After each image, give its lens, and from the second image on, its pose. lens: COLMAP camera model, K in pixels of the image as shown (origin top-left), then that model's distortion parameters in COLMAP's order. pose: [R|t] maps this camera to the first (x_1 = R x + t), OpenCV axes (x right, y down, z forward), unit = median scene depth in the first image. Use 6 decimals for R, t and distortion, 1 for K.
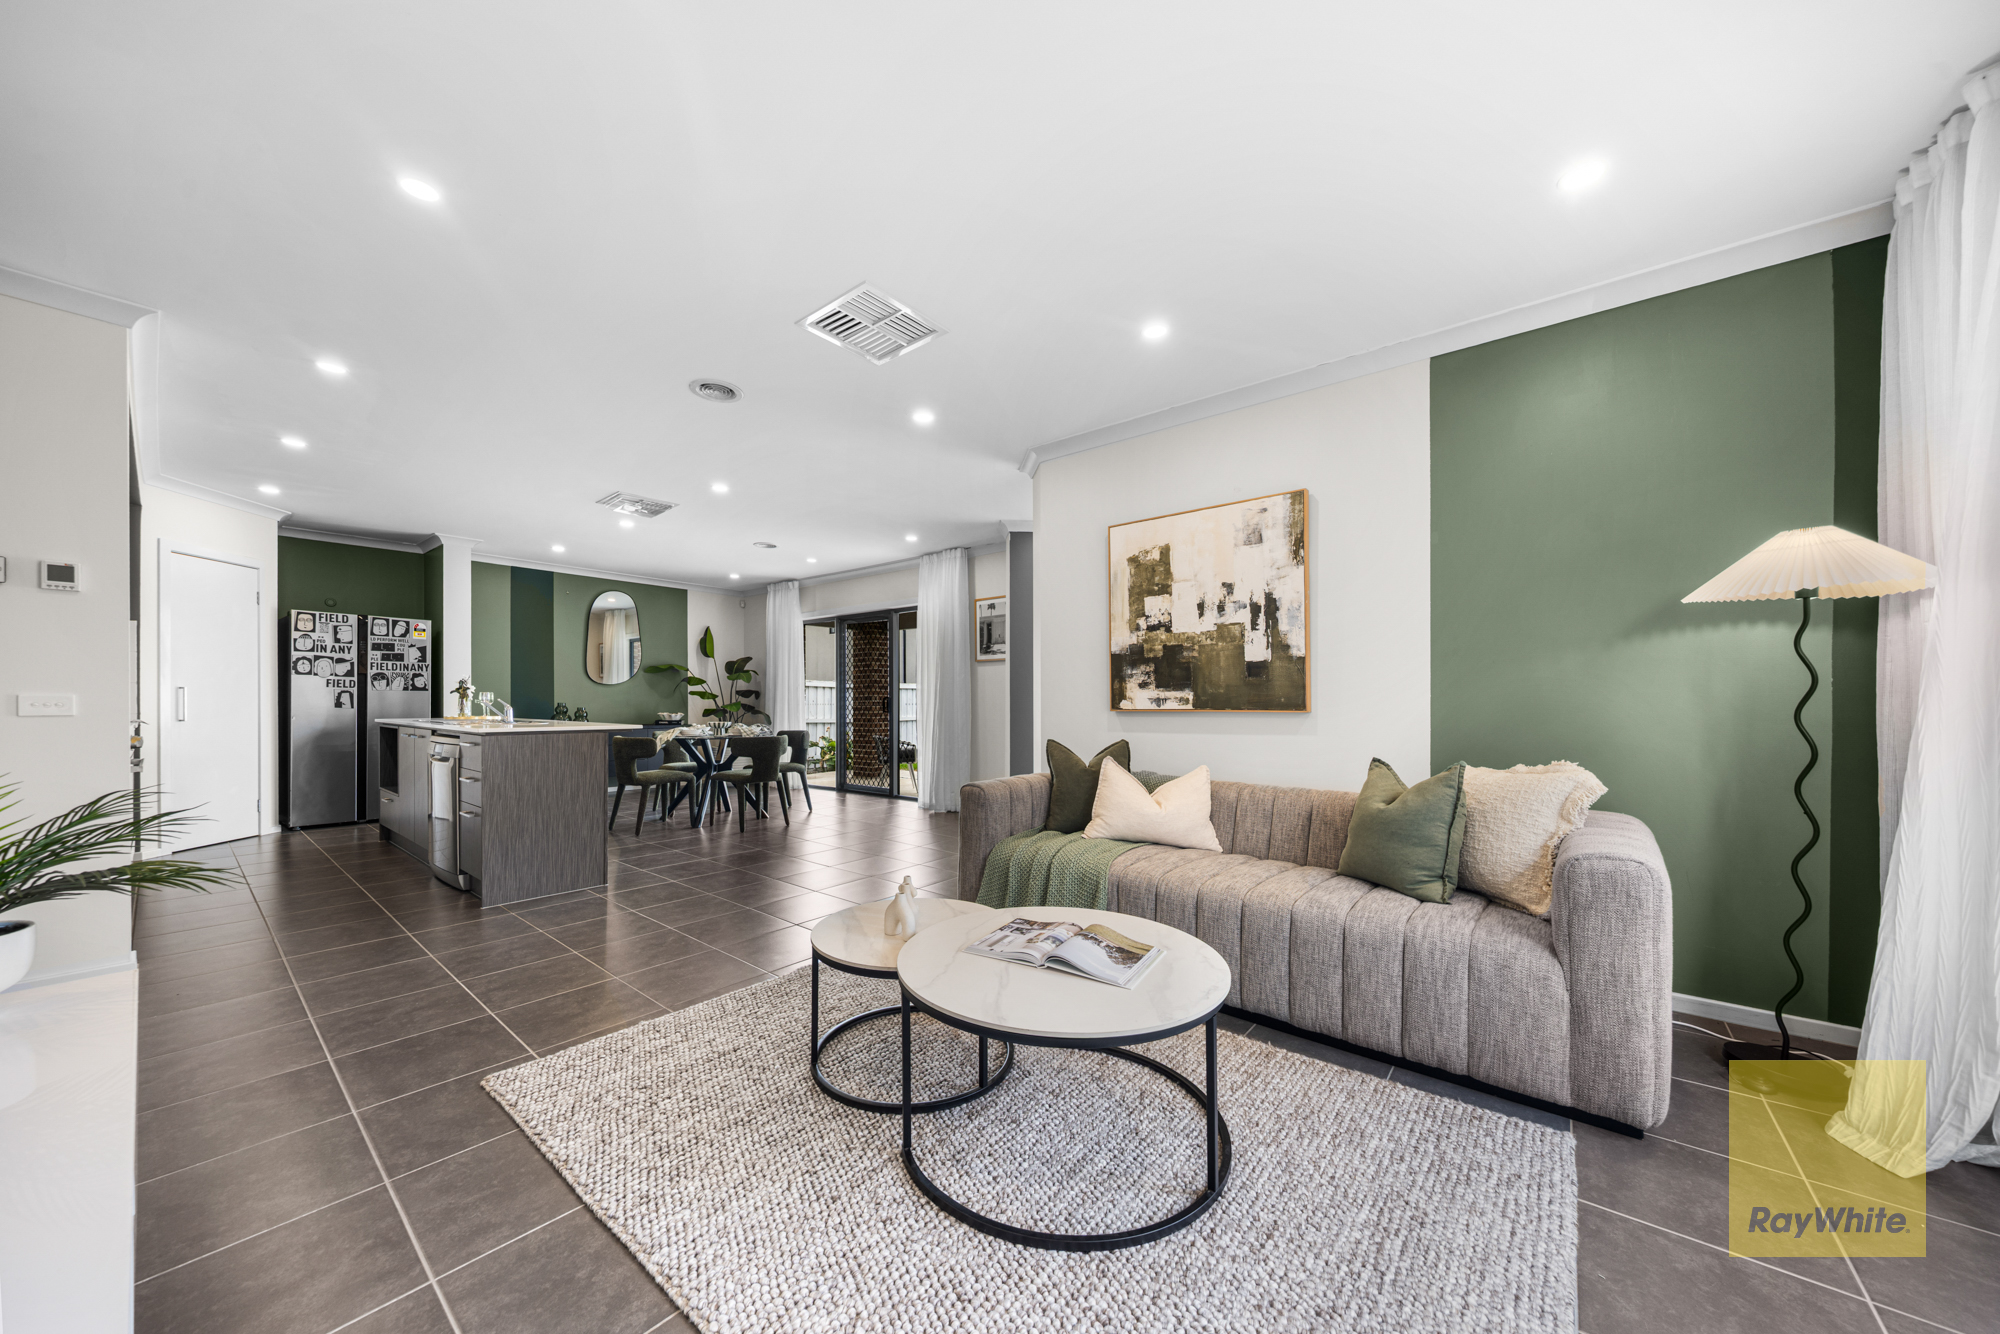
lens RADIAL K [[697.8, 0, 993.5], [0, 697.8, 707.9], [0, 0, 1]] dist [0.004245, -0.002092]
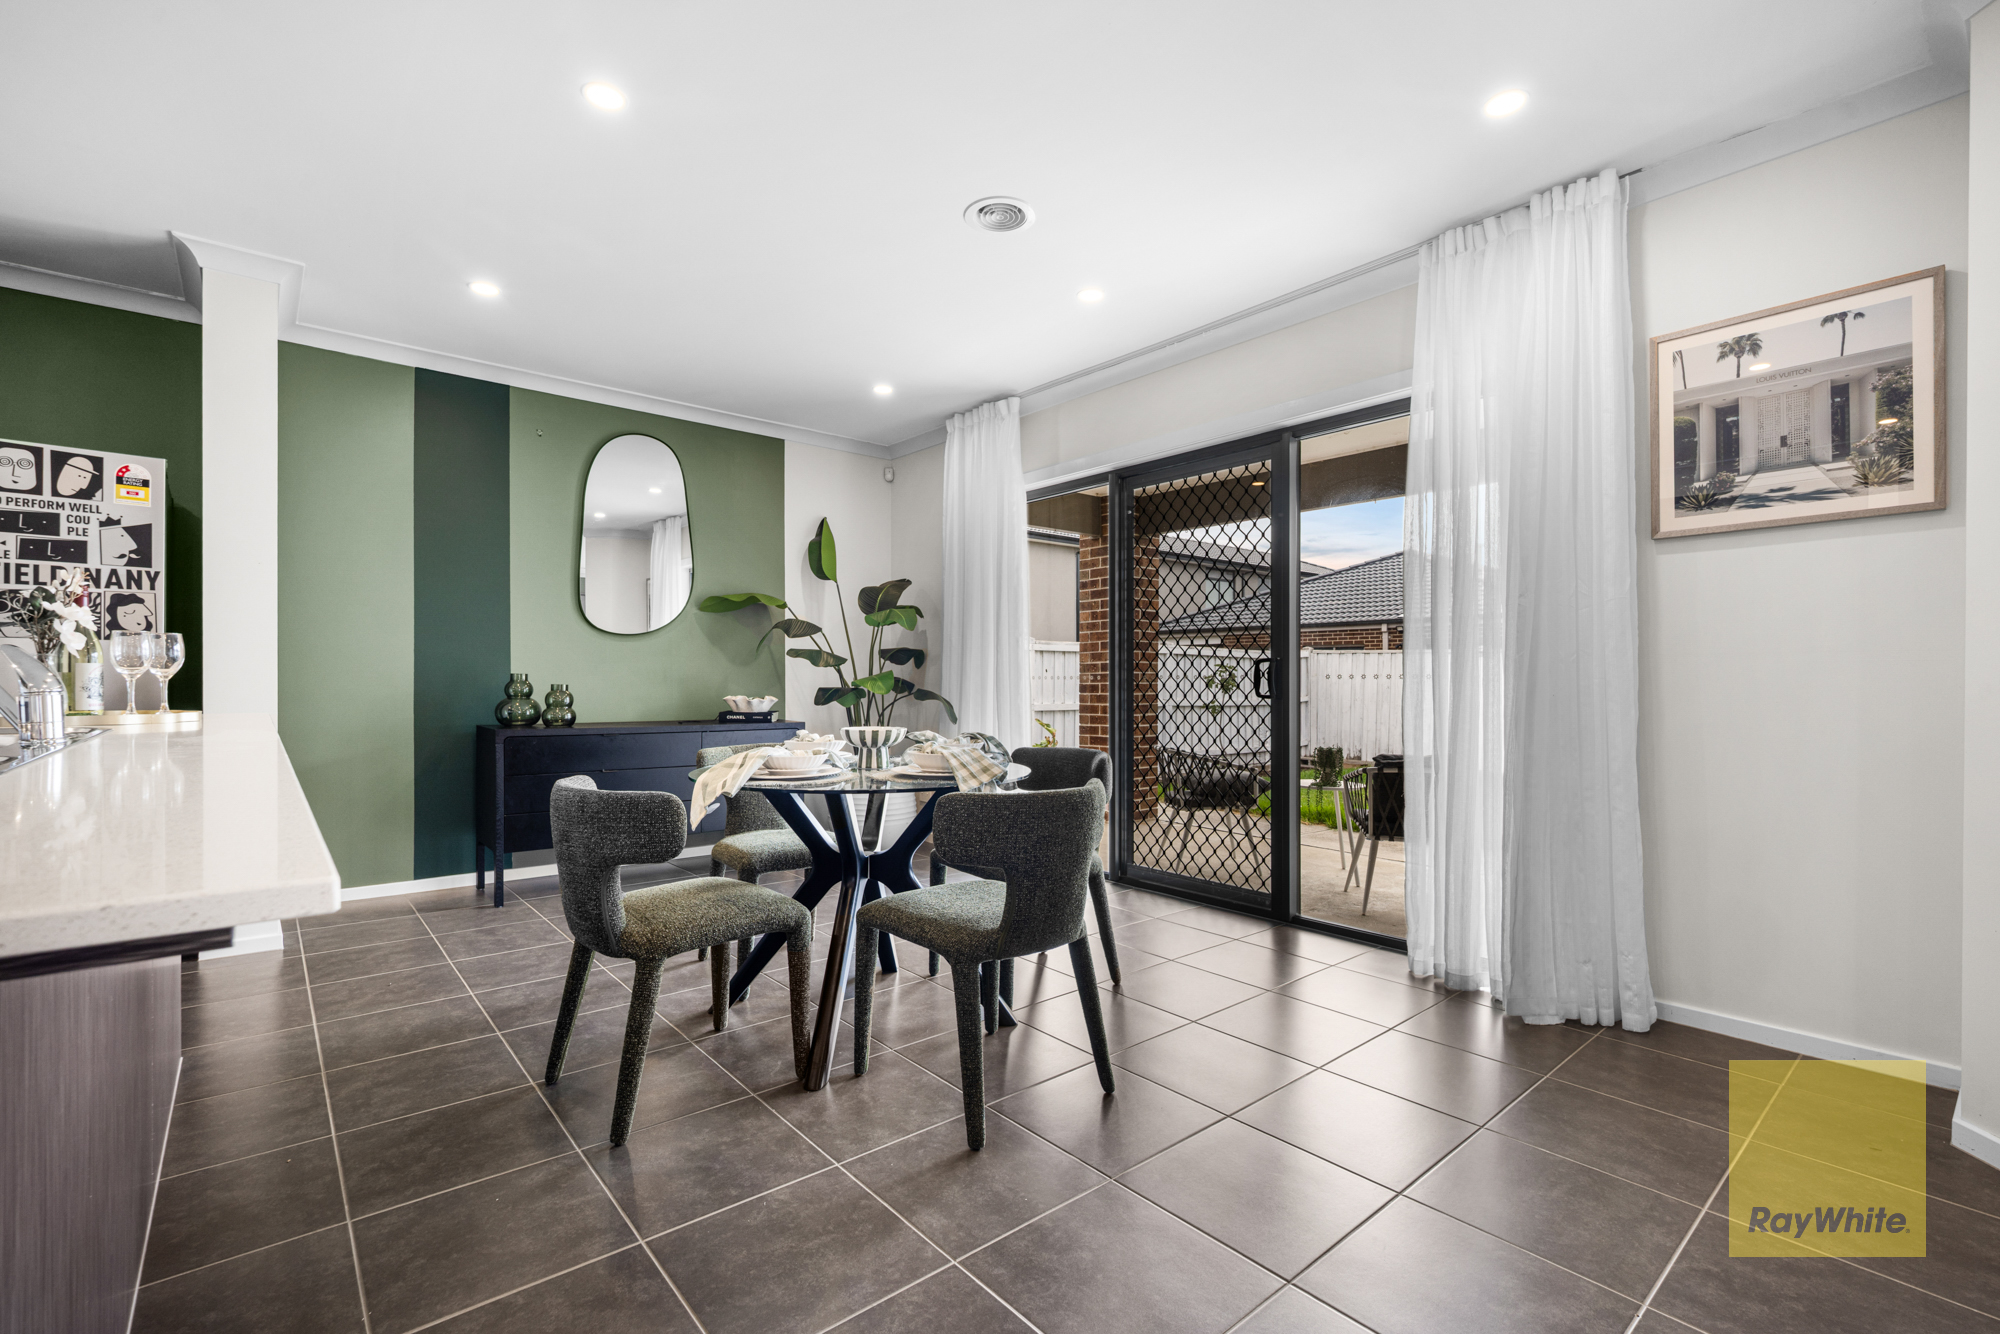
lens RADIAL K [[877.3, 0, 990.3], [0, 877.3, 679.8], [0, 0, 1]] dist [-0.001980, 0.000449]
pose [[0.983775, -0.000061, -0.179405, -0.268660], [-0.001125, 0.999978, -0.006509, 0.000107], [0.179401, 0.006605, 0.983754, 0.609452]]
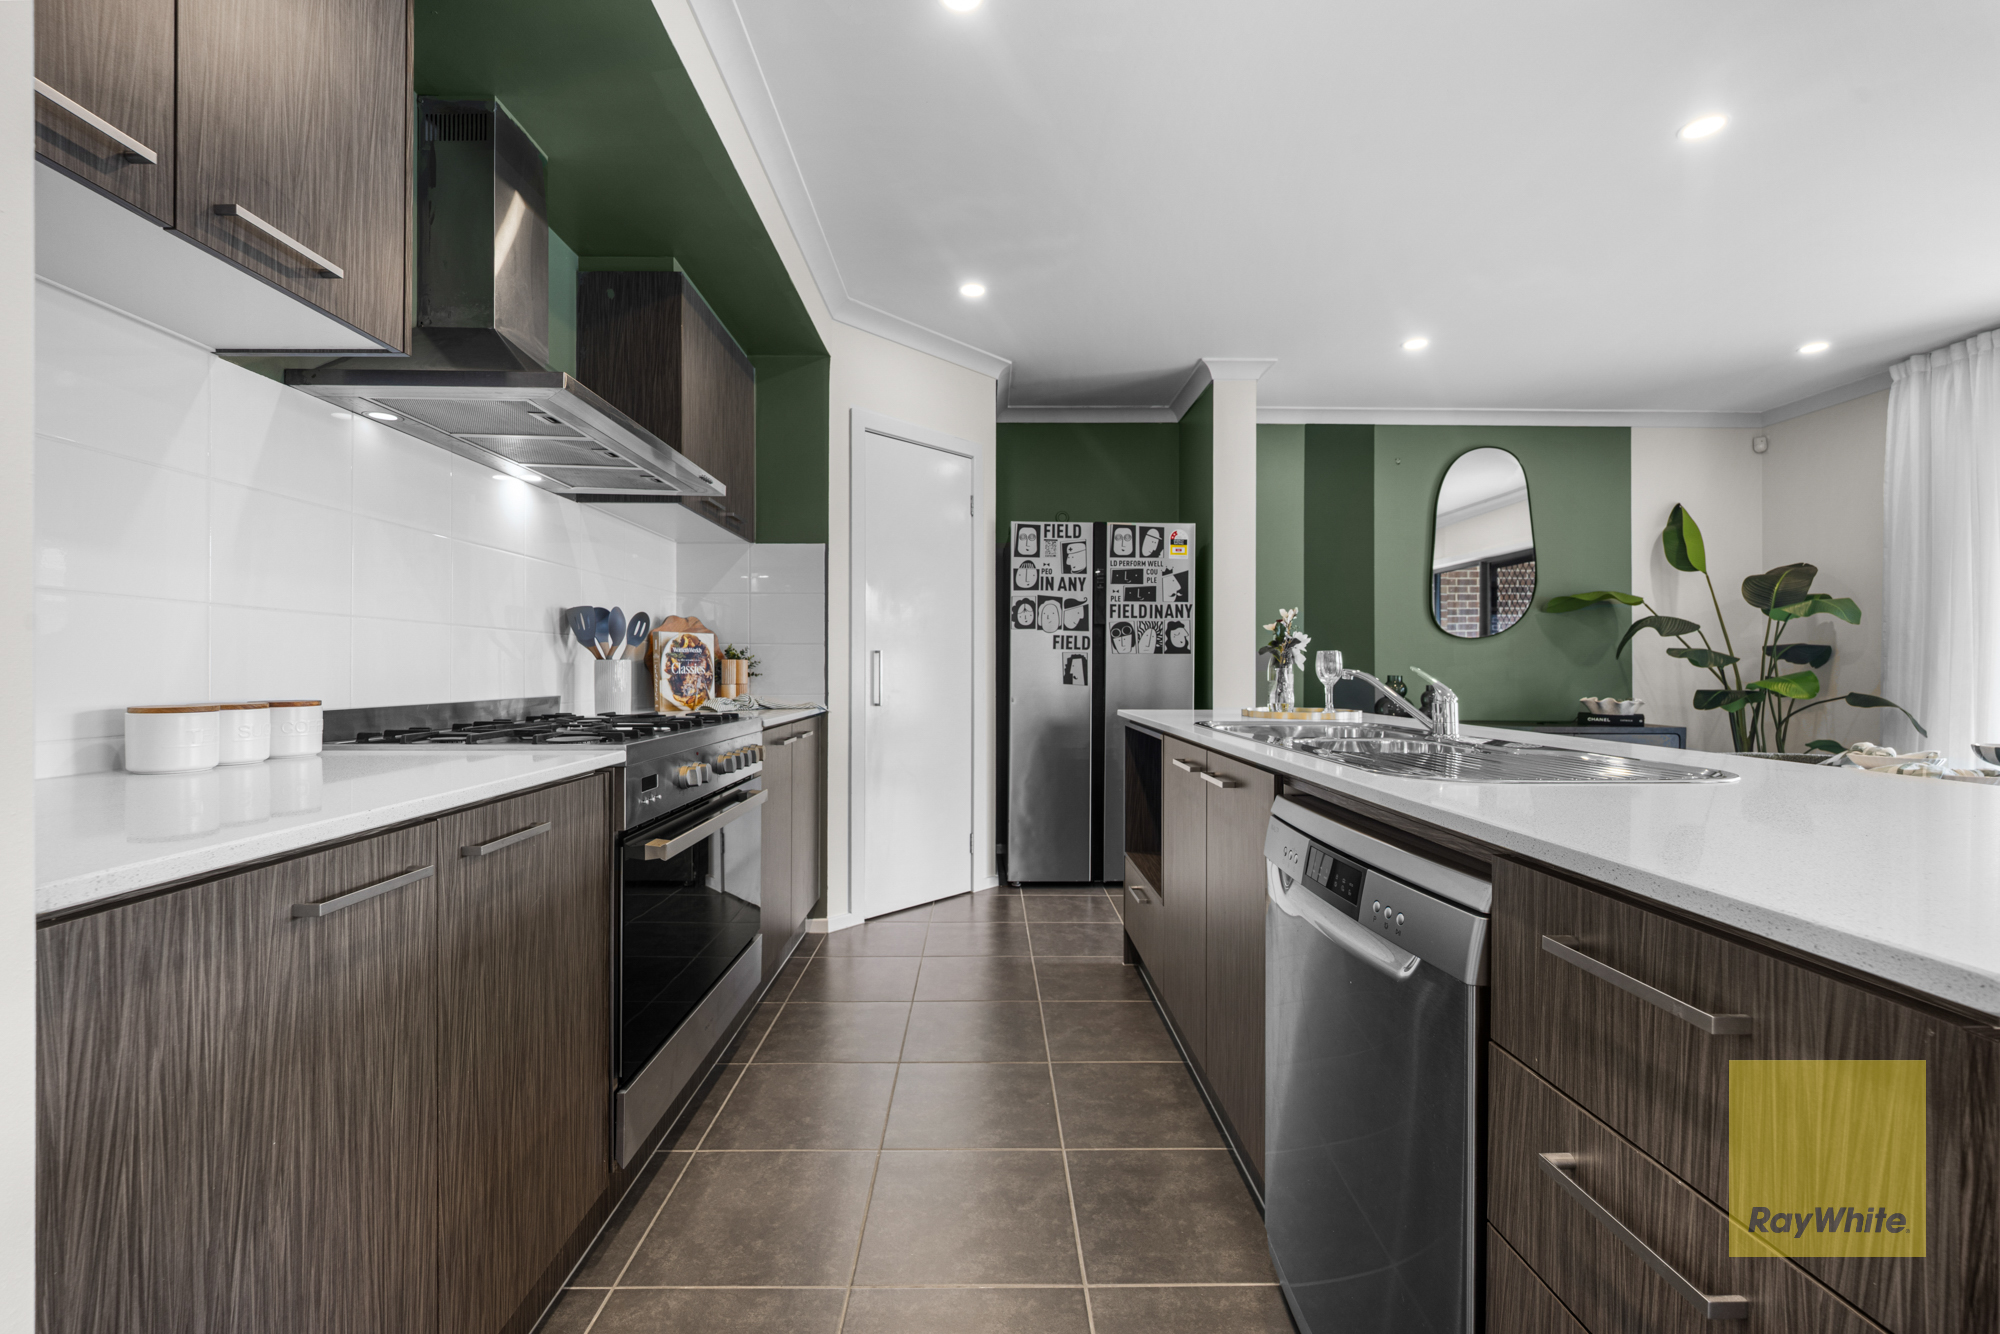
lens RADIAL K [[819.3, 0, 995.6], [0, 819.3, 671.4], [0, 0, 1]] dist [0.000824, -0.002311]
pose [[0.649912, -0.002059, -0.760007, -0.427056], [-0.005158, 0.999961, -0.007119, -0.005487], [0.759992, 0.008547, 0.649876, 0.476593]]
